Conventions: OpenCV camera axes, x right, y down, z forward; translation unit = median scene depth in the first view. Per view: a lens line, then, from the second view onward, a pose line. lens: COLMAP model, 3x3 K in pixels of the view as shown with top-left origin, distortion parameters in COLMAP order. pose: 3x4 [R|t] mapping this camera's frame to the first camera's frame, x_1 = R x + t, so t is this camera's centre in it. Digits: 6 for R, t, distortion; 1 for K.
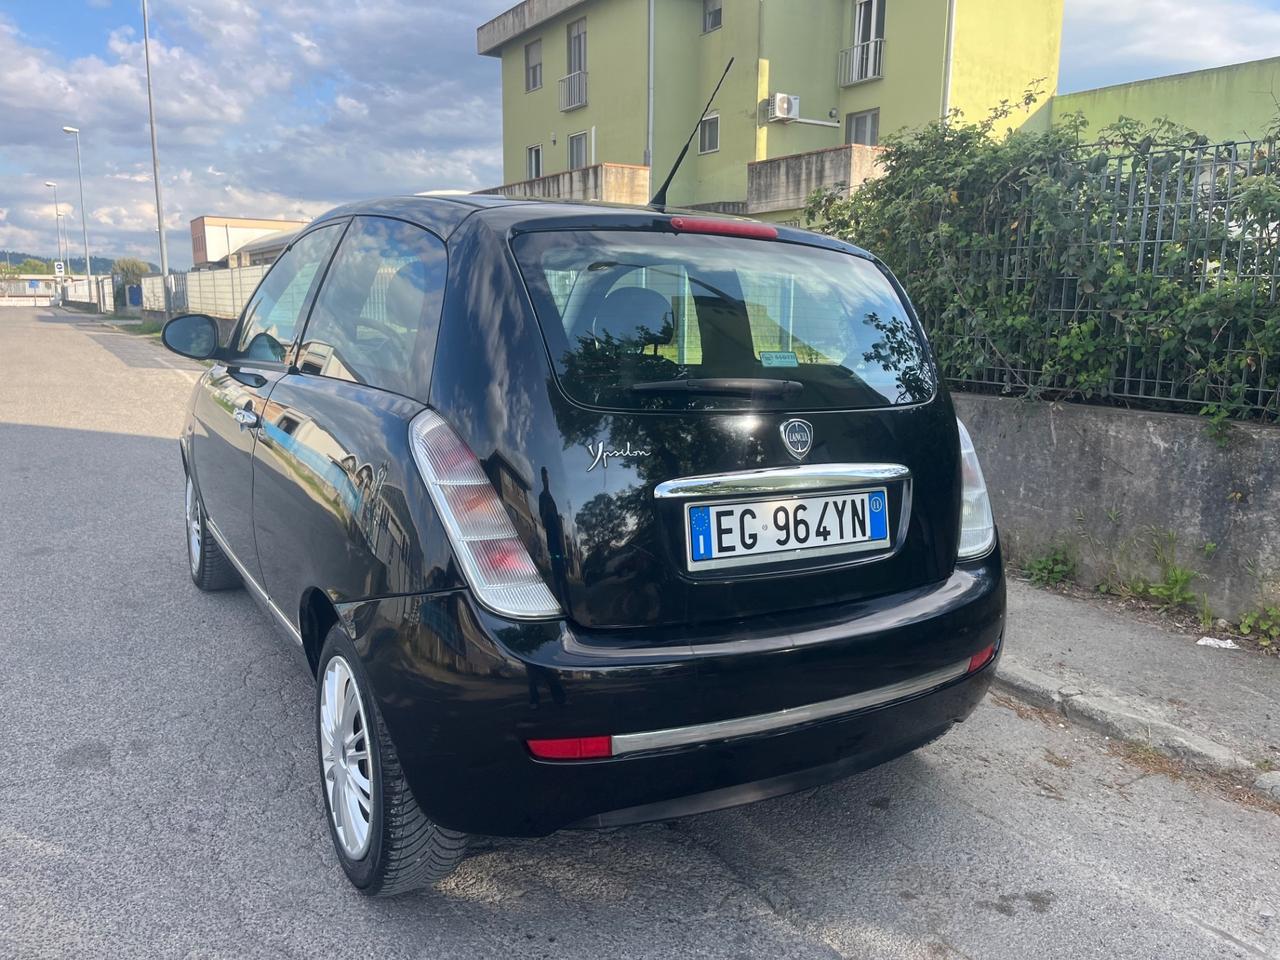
lens RADIAL K [[982.9, 0, 642.4], [0, 982.9, 474.4], [0, 0, 1]] dist [0.061262, -0.079088]
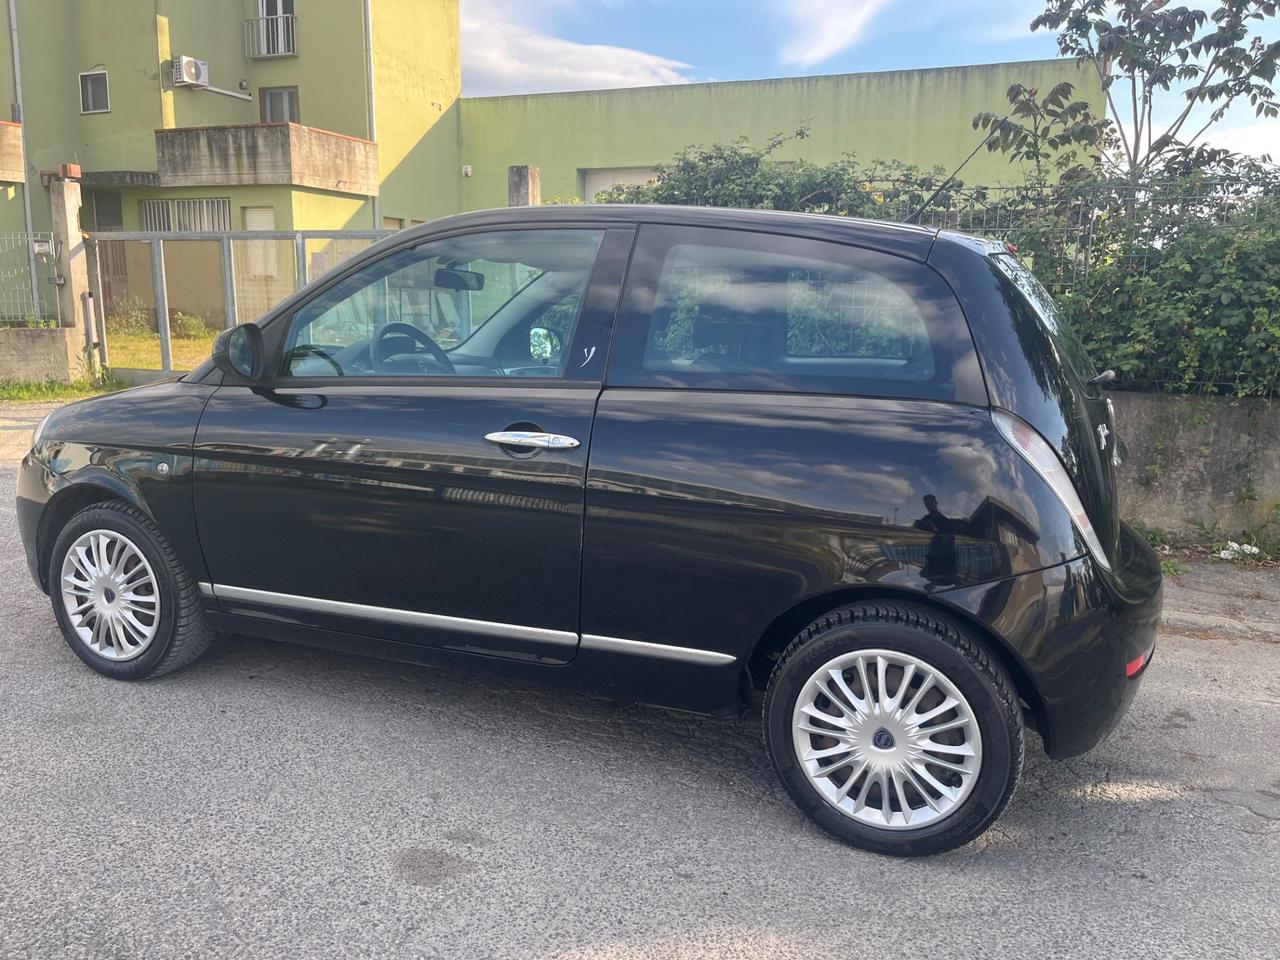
lens RADIAL K [[979.5, 0, 648.0], [0, 979.5, 470.3], [0, 0, 1]] dist [0.088991, -0.121332]
pose [[0.799219, -0.106153, 0.591591, -0.740303], [0.098971, 0.994087, 0.044668, -0.052986], [-0.592835, 0.022851, 0.805000, 0.189272]]
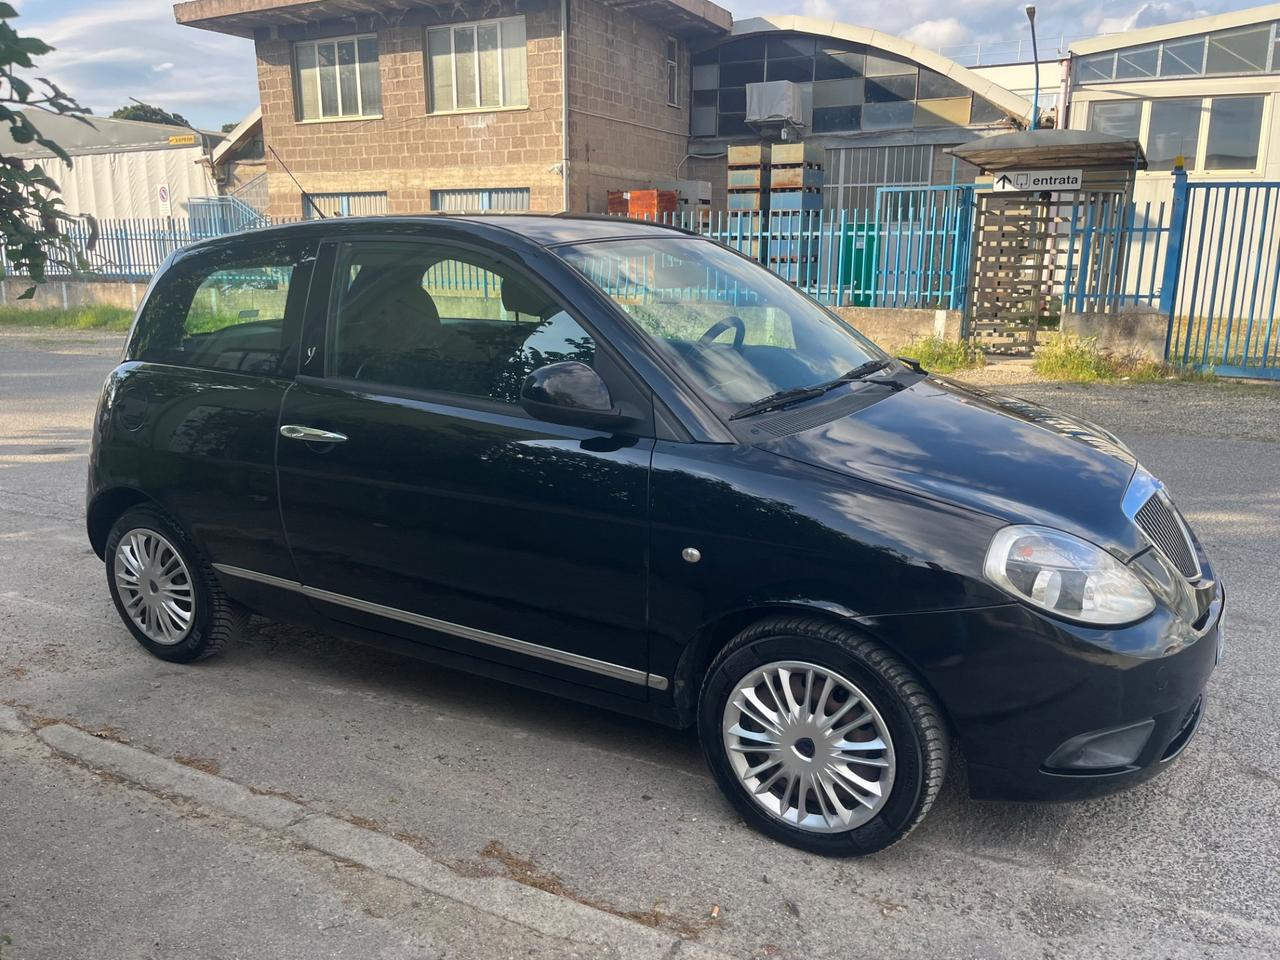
lens RADIAL K [[982.9, 0, 642.4], [0, 982.9, 474.4], [0, 0, 1]] dist [0.061262, -0.079088]
pose [[-0.875407, 0.085458, -0.475772, 0.279370], [-0.100563, 0.930516, 0.352174, -0.388458], [0.472810, 0.356141, -0.805987, 2.017249]]
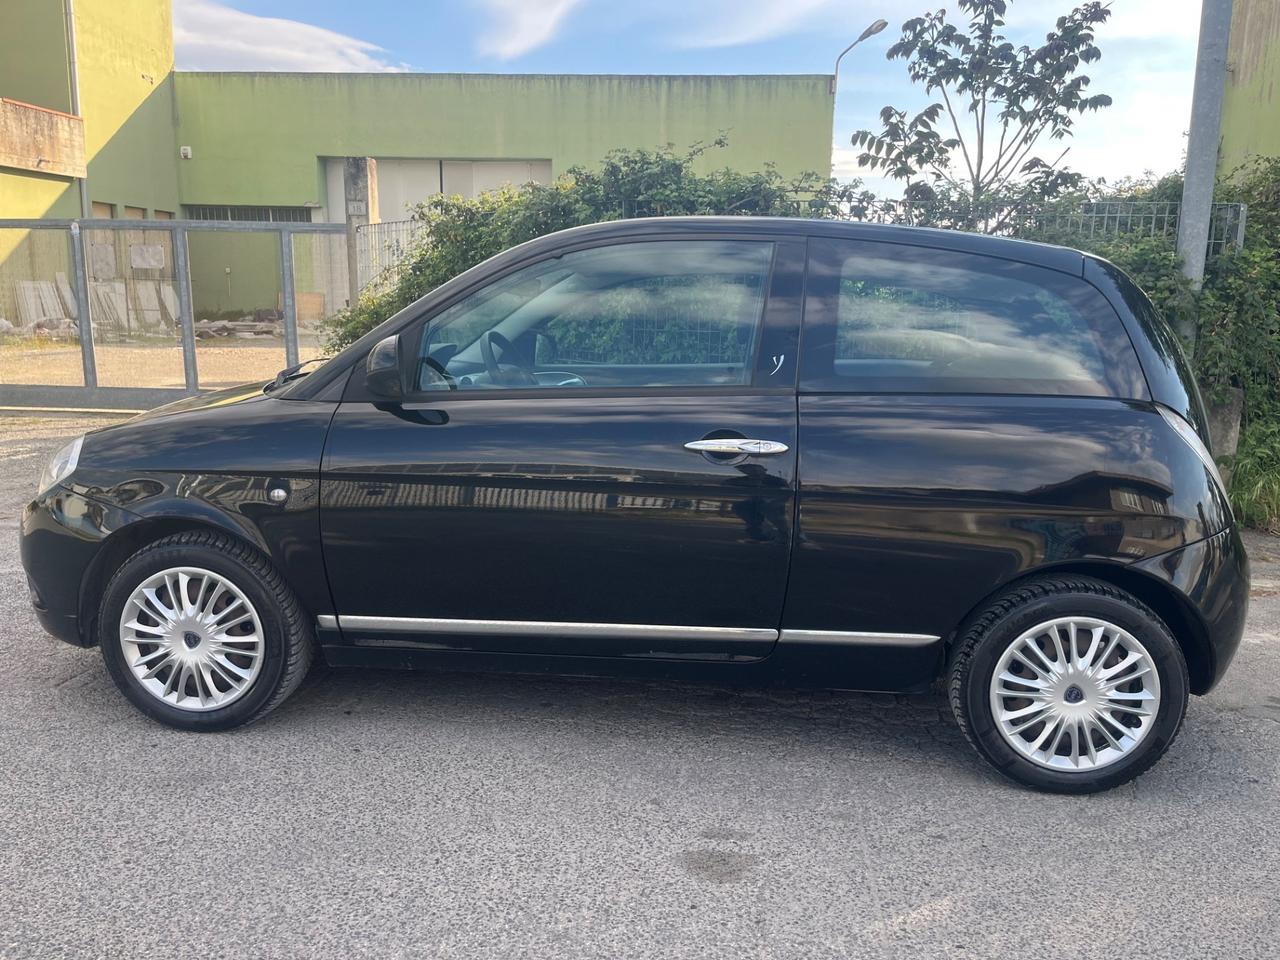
lens RADIAL K [[982.5, 0, 646.6], [0, 982.5, 478.4], [0, 0, 1]] dist [0.082992, -0.107665]
pose [[0.595483, -0.150602, 0.789126, -1.037328], [0.130330, 0.987369, 0.090087, -0.108186], [-0.792726, 0.049202, 0.607589, 0.439900]]
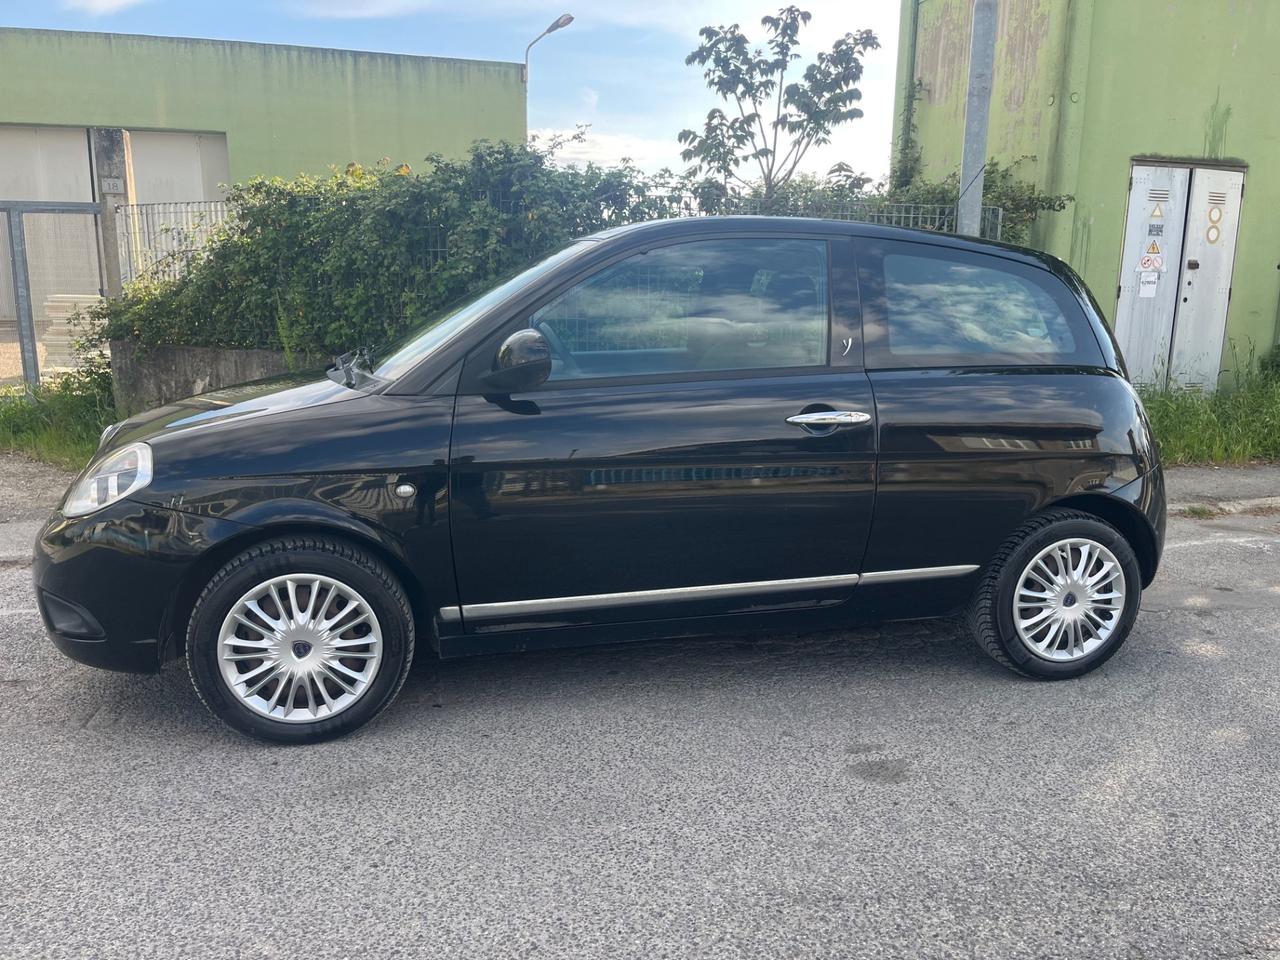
lens RADIAL K [[982.5, 0, 646.6], [0, 982.5, 478.4], [0, 0, 1]] dist [0.082992, -0.107665]
pose [[0.287593, -0.194019, 0.937895, -1.288280], [0.157323, 0.975534, 0.153564, -0.166861], [-0.944743, 0.103389, 0.311080, 0.751782]]
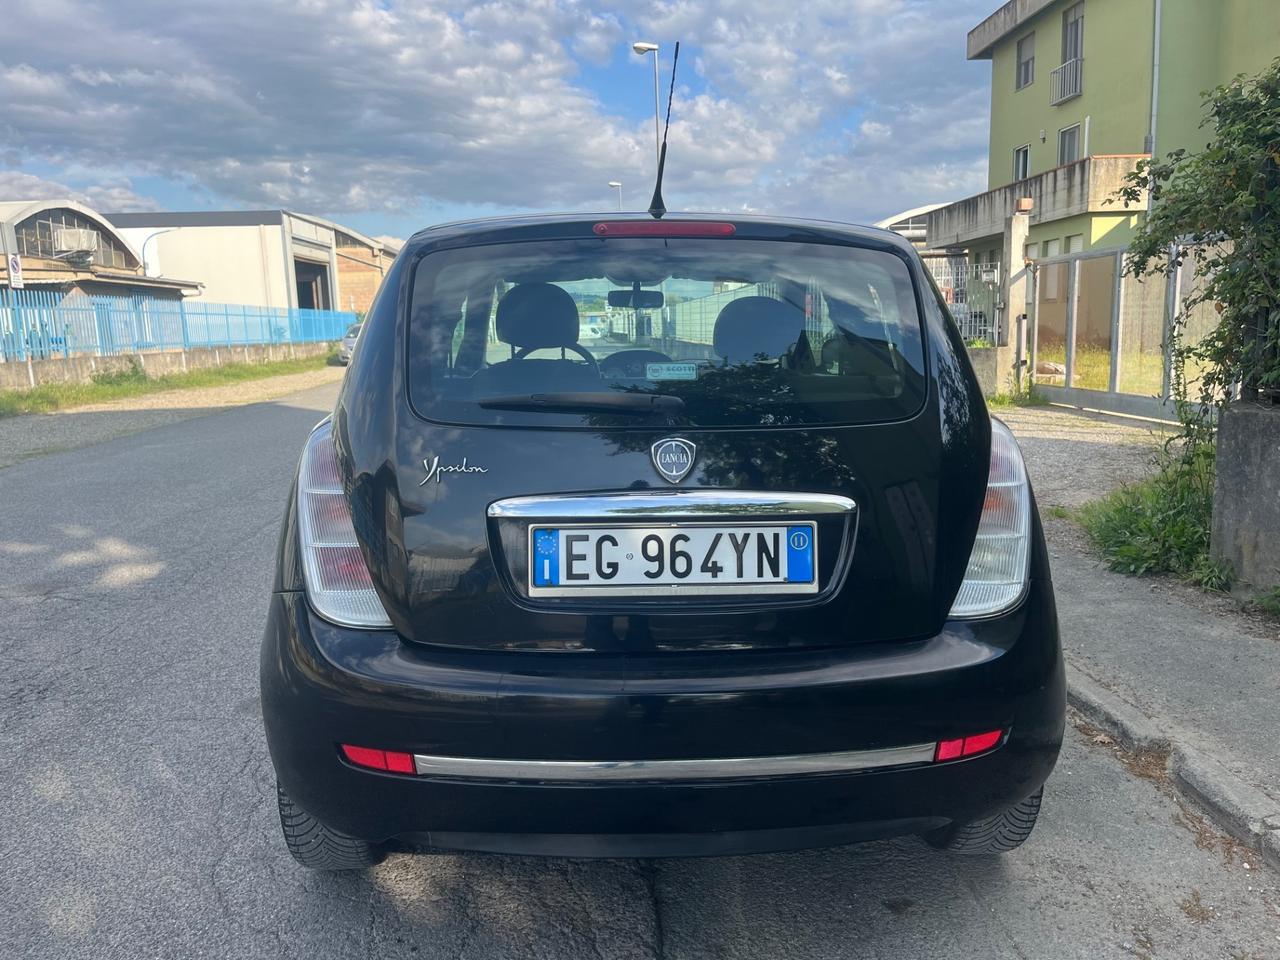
lens RADIAL K [[982.9, 0, 642.4], [0, 982.9, 474.4], [0, 0, 1]] dist [0.061262, -0.079088]
pose [[0.875727, 0.035337, -0.481511, 0.362619], [-0.043916, 0.999014, -0.006554, -0.010555], [0.480804, 0.026885, 0.876416, 0.132973]]
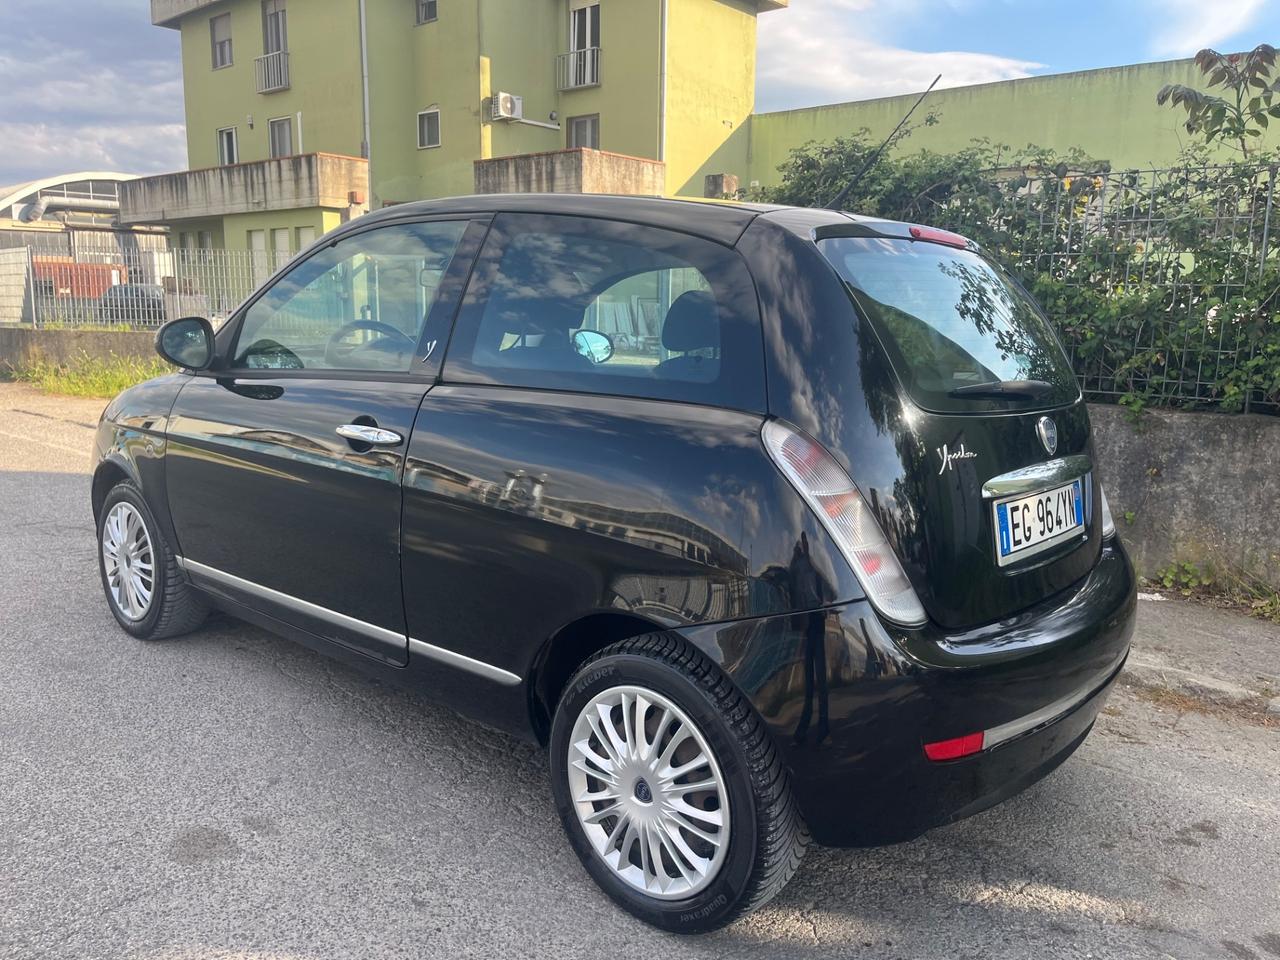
lens RADIAL K [[982.9, 0, 642.4], [0, 982.9, 474.4], [0, 0, 1]] dist [0.061262, -0.079088]
pose [[0.950414, -0.048920, 0.307117, -0.383761], [0.048598, 0.998781, 0.008699, -0.016095], [-0.307168, 0.006657, 0.951632, 0.072168]]
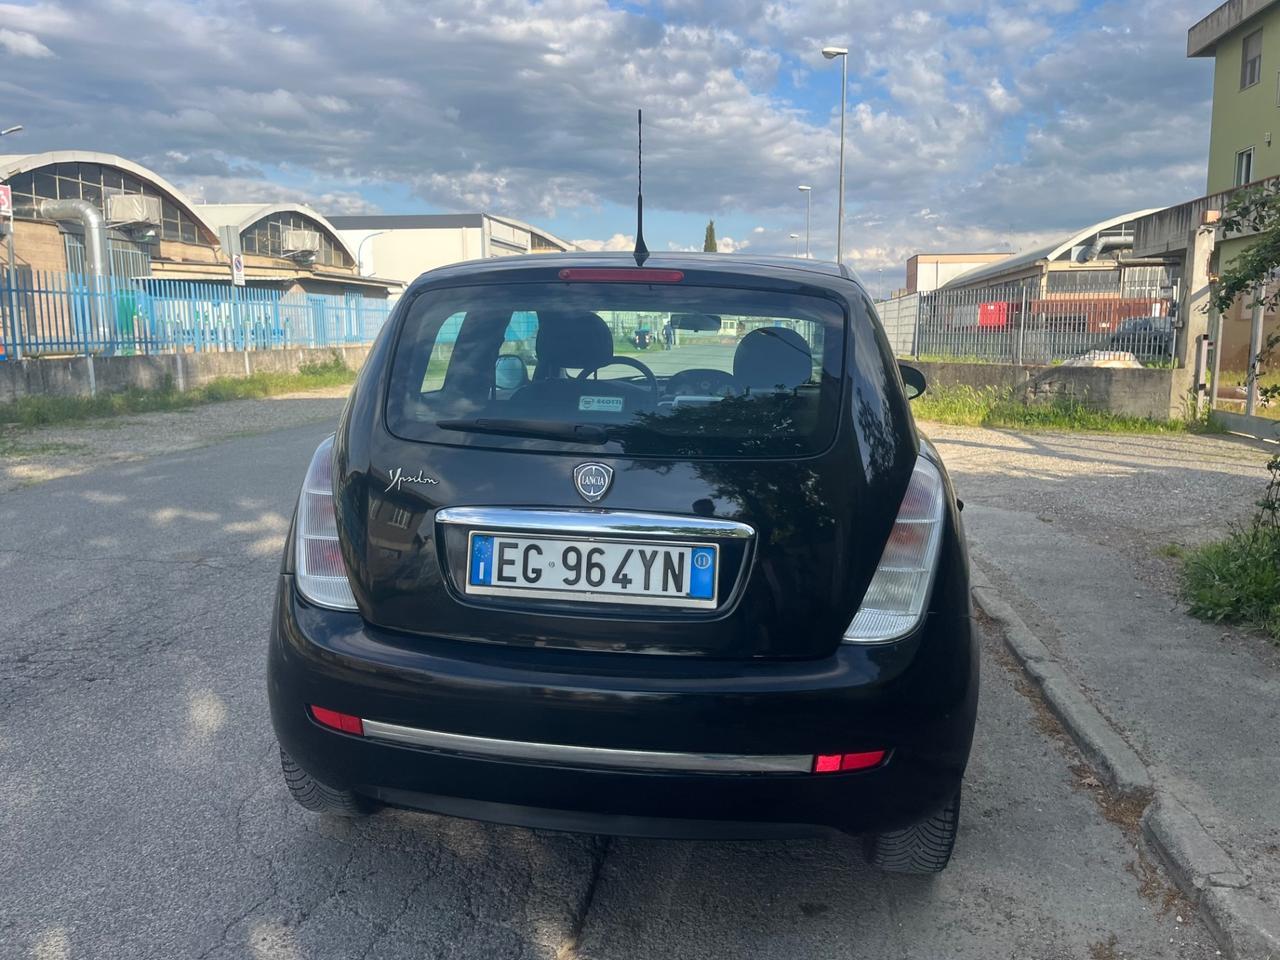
lens RADIAL K [[989.7, 0, 640.5], [0, 989.7, 465.6], [0, 0, 1]] dist [0.053851, -0.067611]
pose [[0.768386, 0.072673, -0.635847, 0.542784], [-0.098021, 0.995173, -0.004712, -0.034461], [0.632435, 0.065947, 0.771801, 0.157880]]
